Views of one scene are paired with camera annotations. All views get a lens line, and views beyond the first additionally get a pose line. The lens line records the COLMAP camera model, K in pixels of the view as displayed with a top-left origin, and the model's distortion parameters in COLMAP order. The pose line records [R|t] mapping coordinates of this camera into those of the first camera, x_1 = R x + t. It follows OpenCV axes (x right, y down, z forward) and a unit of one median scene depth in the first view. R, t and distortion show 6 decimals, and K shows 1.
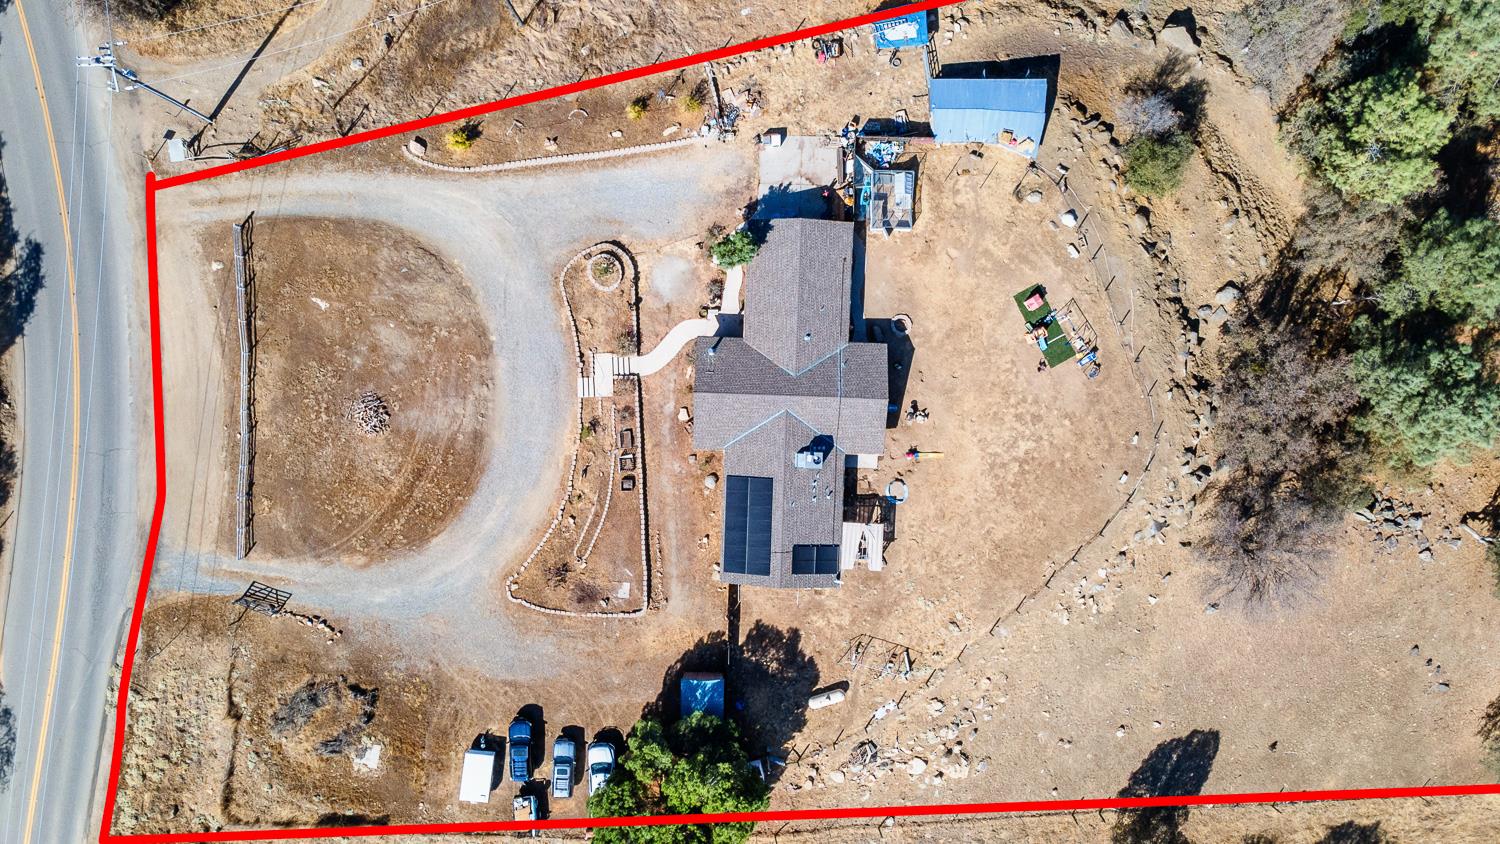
lens RADIAL K [[1099.1, 0, 750.0], [0, 1099.1, 422.0], [0, 0, 1]] dist [0.018728, 0.027706]
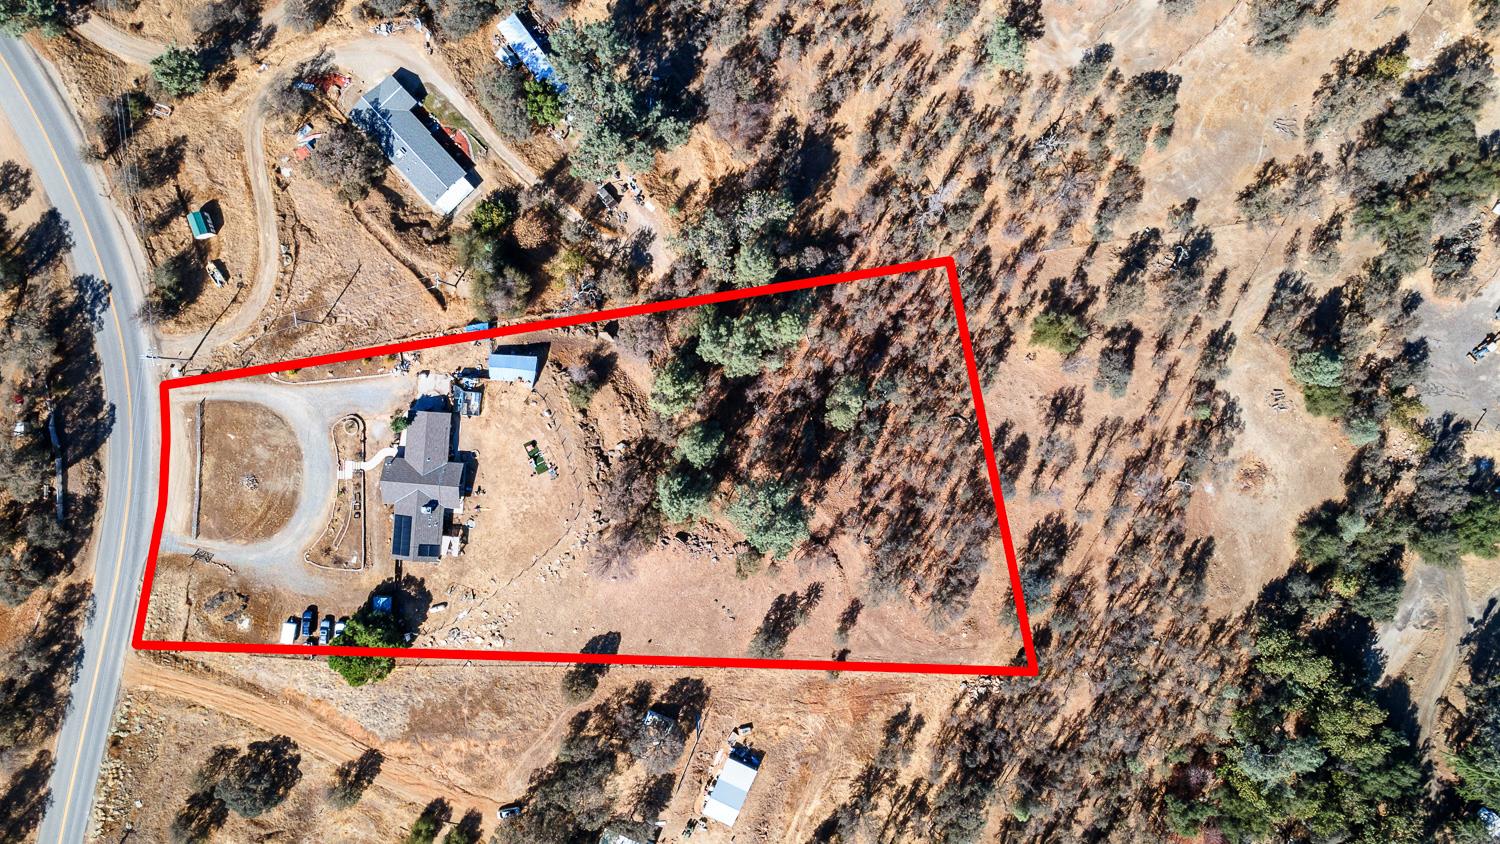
lens RADIAL K [[1031.1, 0, 725.3], [0, 1031.1, 421.7], [0, 0, 1]] dist [0.033278, 0.001855]
pose [[0.998811, 0.046725, -0.013932, 0.714051], [-0.046600, 0.998872, 0.009165, -0.206364], [0.014344, -0.008505, 0.999861, -1.248908]]
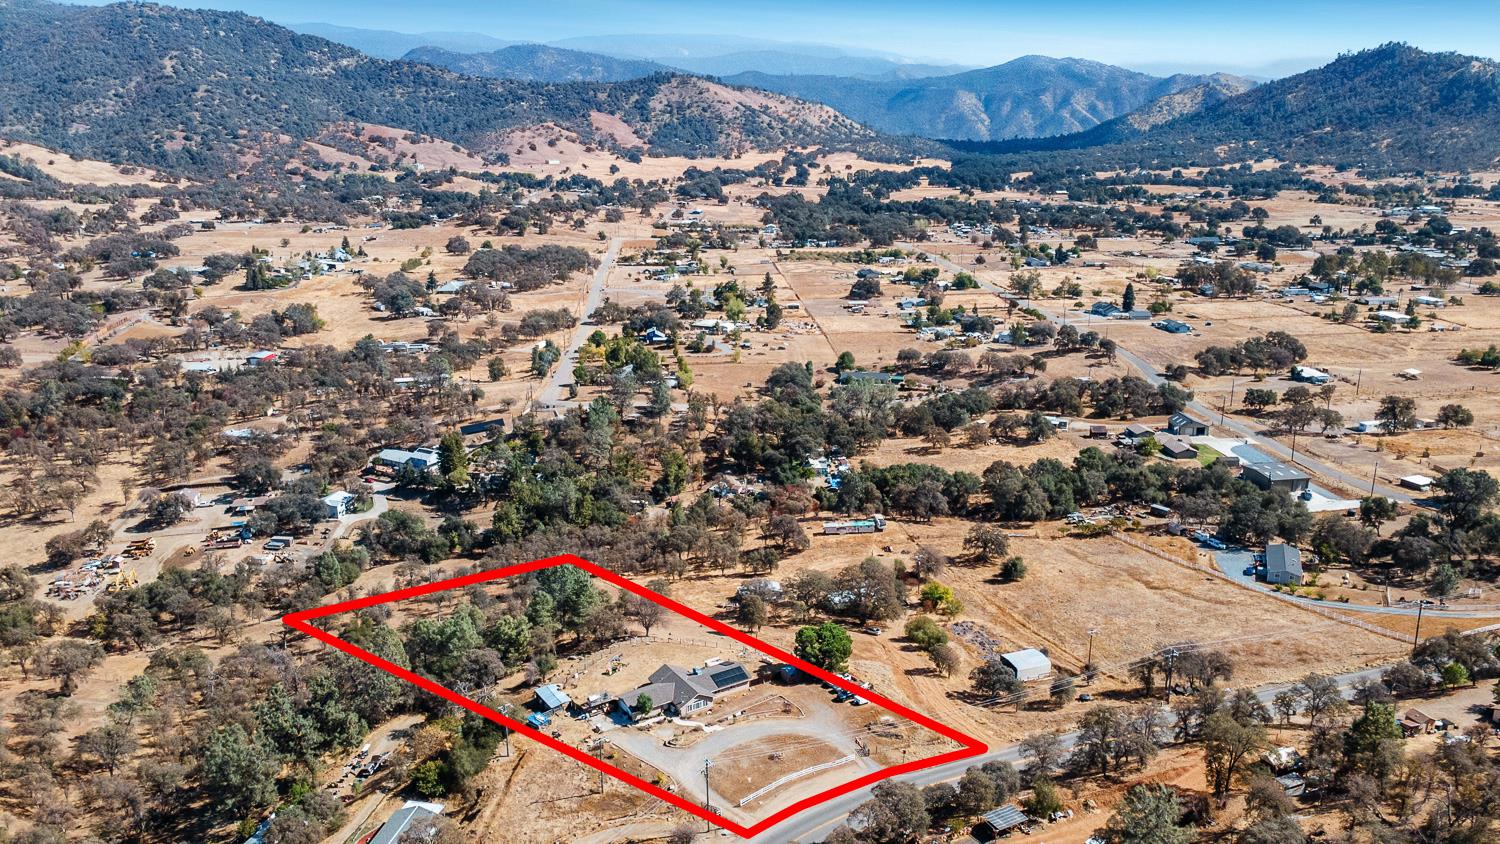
lens RADIAL K [[1095.3, 0, 750.0], [0, 1095.3, 422.0], [0, 0, 1]] dist [0.038229, -0.005842]
pose [[-0.560735, -0.216710, 0.799133, -2.050009], [0.827642, -0.174898, 0.533310, -1.197484], [0.024193, 0.960441, 0.277430, -0.378866]]
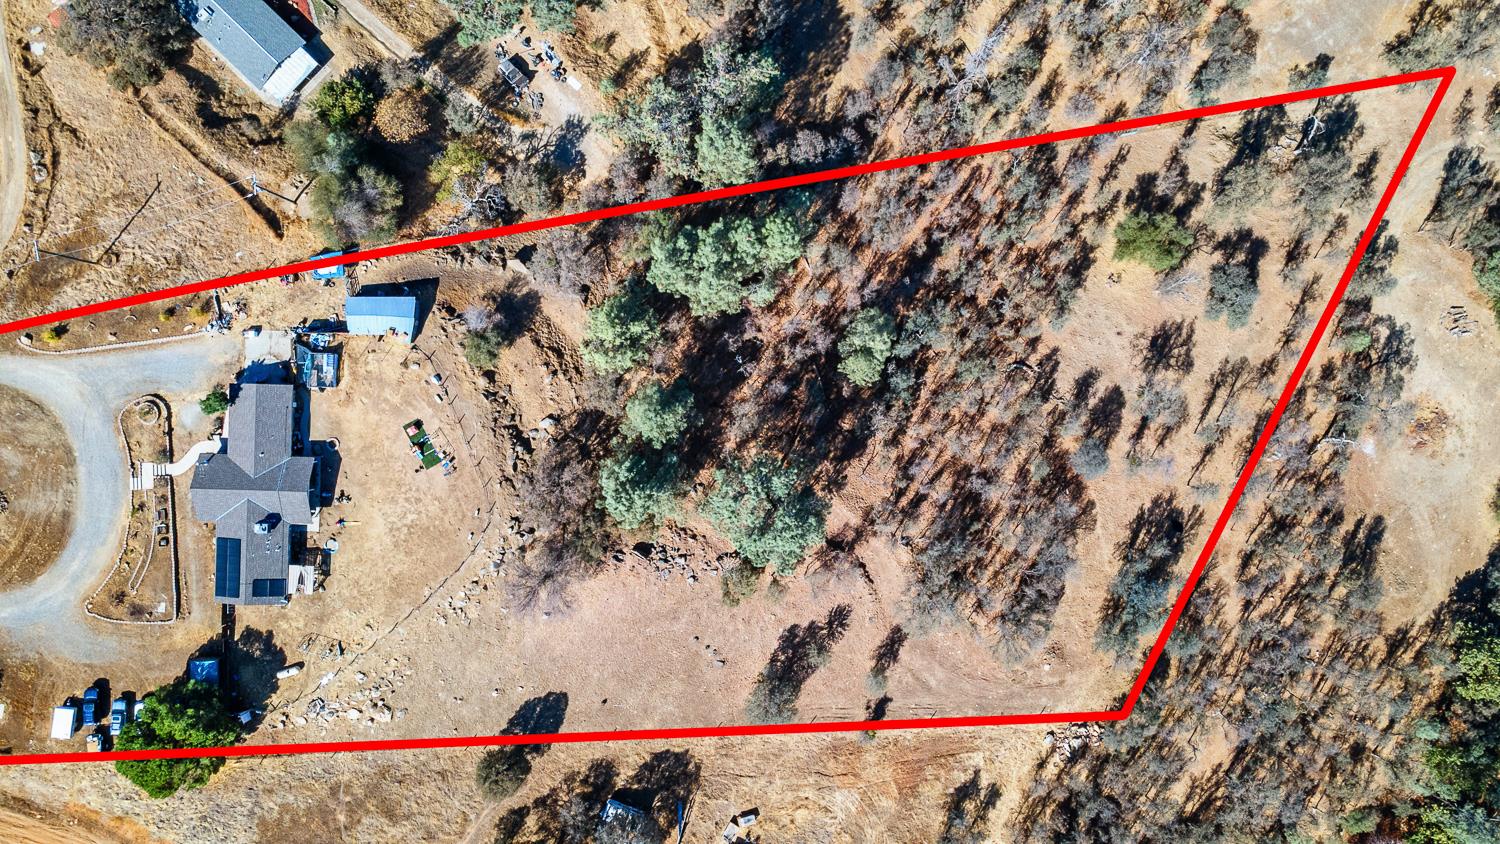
lens RADIAL K [[1099.2, 0, 750.0], [0, 1099.2, 422.0], [0, 0, 1]] dist [0.006473, 0.064794]
pose [[0.999993, -0.003676, -0.001198, 0.767860], [0.003664, 0.999940, -0.010304, -0.102868], [0.001236, 0.010299, 0.999946, -0.652985]]
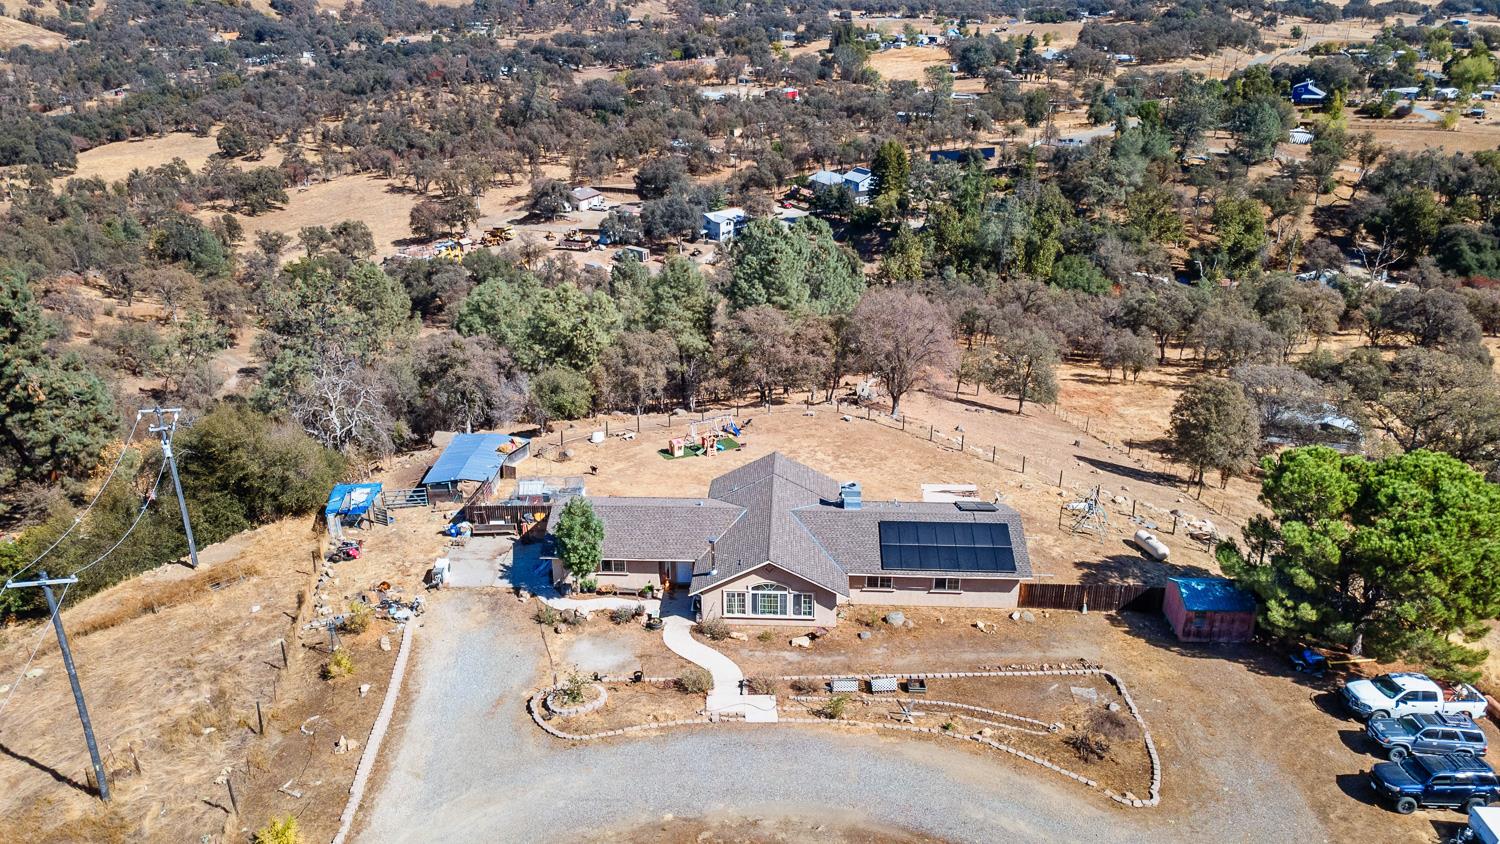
lens RADIAL K [[1099.1, 0, 750.0], [0, 1099.1, 422.0], [0, 0, 1]] dist [0.018728, 0.027706]
pose [[0.011417, -0.361539, 0.932287, -0.652273], [0.999669, -0.017355, -0.018972, -0.023613], [0.023040, 0.932195, 0.361222, 0.627502]]
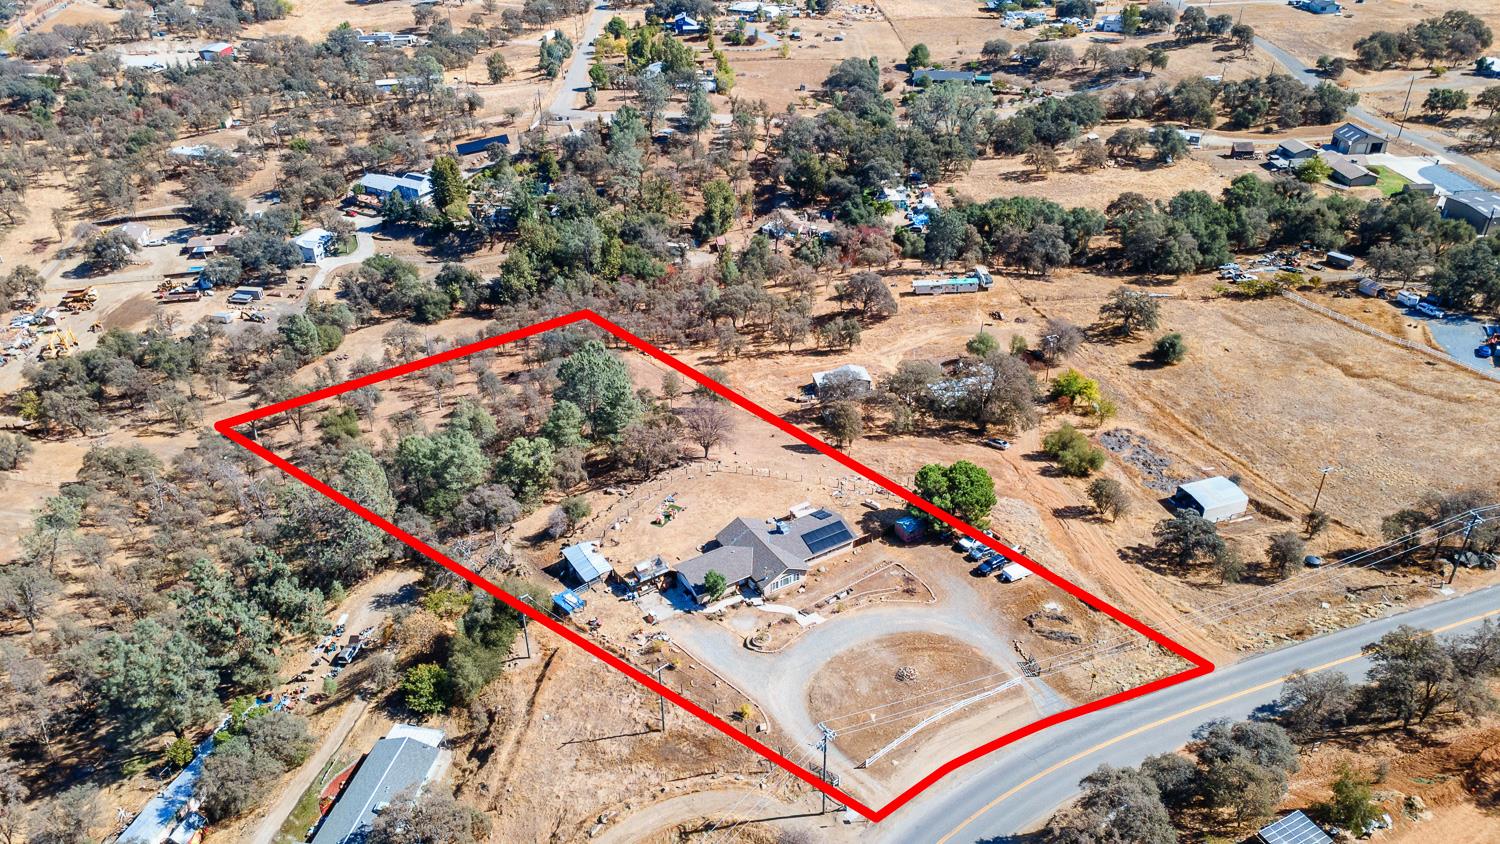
lens RADIAL K [[1099.2, 0, 750.0], [0, 1099.2, 422.0], [0, 0, 1]] dist [0.006473, 0.064794]
pose [[-0.545292, -0.426652, 0.721543, -1.255267], [0.837654, -0.309684, 0.449923, -0.845017], [0.031490, 0.849743, 0.526256, -0.242228]]
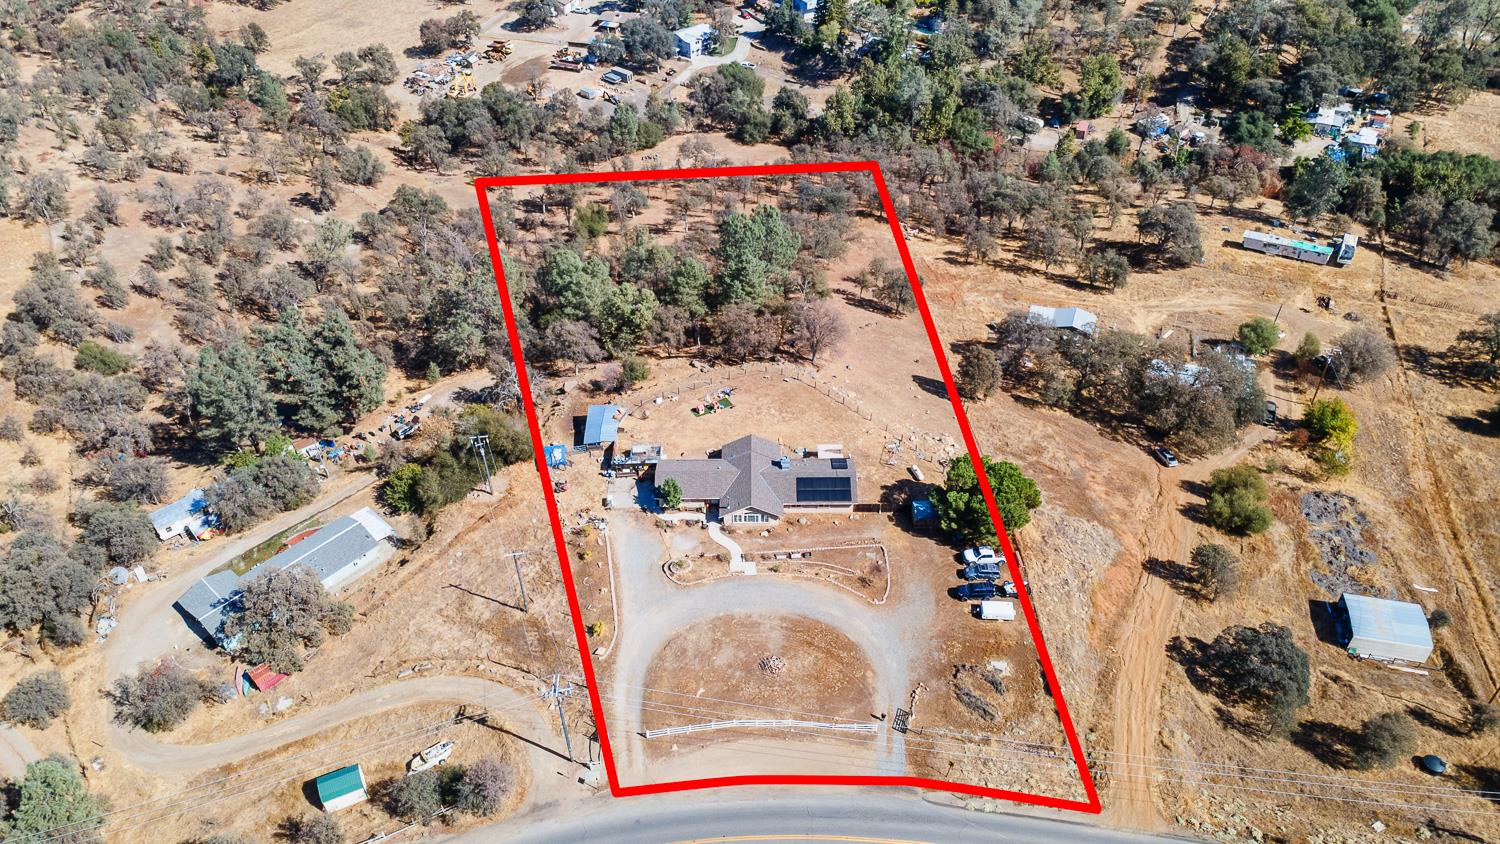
lens RADIAL K [[1099.1, 0, 750.0], [0, 1099.1, 422.0], [0, 0, 1]] dist [0.018728, 0.027706]
pose [[-0.031398, -0.635555, 0.771417, -1.279421], [0.999029, -0.043816, 0.004563, -0.029777], [0.030901, 0.770811, 0.636313, -0.230072]]
